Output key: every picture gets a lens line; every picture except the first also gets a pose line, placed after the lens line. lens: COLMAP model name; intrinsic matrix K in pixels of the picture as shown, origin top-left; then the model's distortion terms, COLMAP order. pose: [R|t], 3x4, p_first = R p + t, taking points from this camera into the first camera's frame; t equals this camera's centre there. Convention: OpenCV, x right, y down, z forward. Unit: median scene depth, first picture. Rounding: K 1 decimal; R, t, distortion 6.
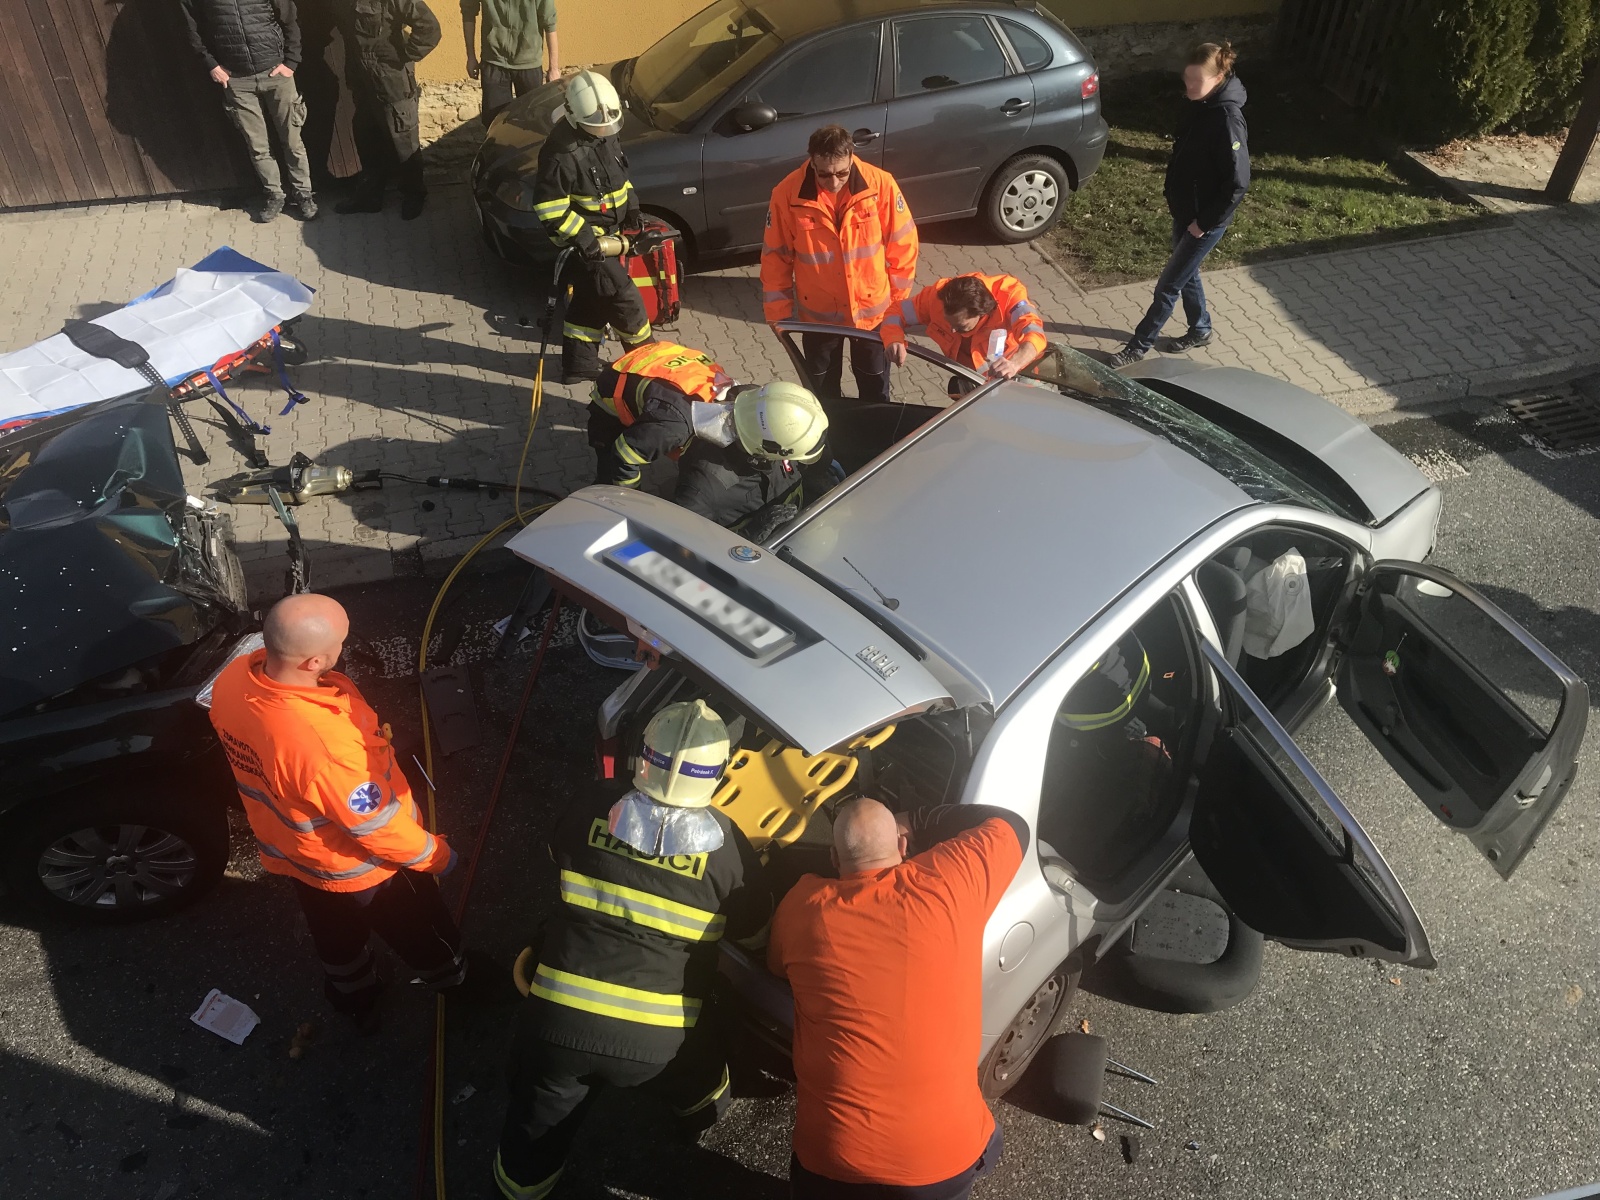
lens RADIAL K [[1303.7, 0, 800.0], [0, 1303.7, 600.0], [0, 0, 1]] dist [0.011689, 0.015519]
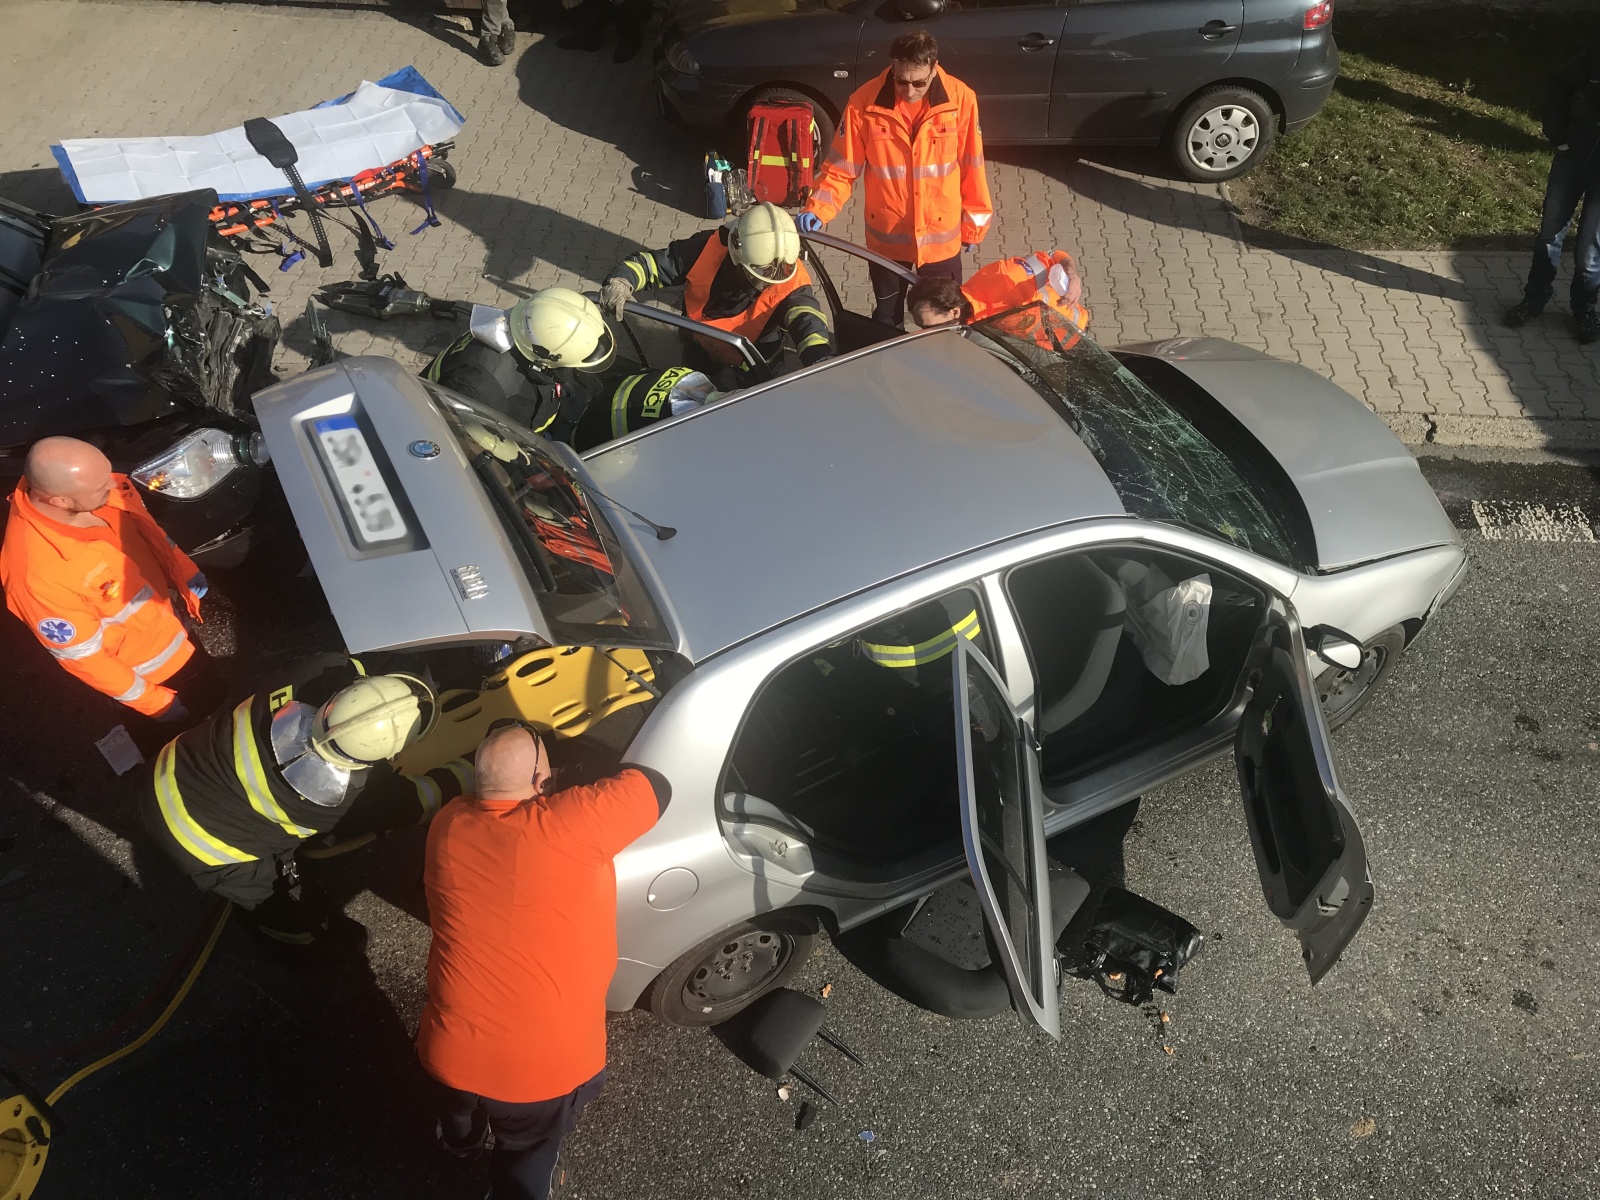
lens RADIAL K [[1327.2, 0, 800.2], [0, 1327.2, 586.9], [0, 0, 1]] dist [-0.026542, 0.092147]
pose [[0.940060, 0.237505, -0.244700, 0.252652], [-0.216025, 0.969992, 0.111573, -0.054514], [0.263856, -0.052025, 0.963158, 0.026526]]
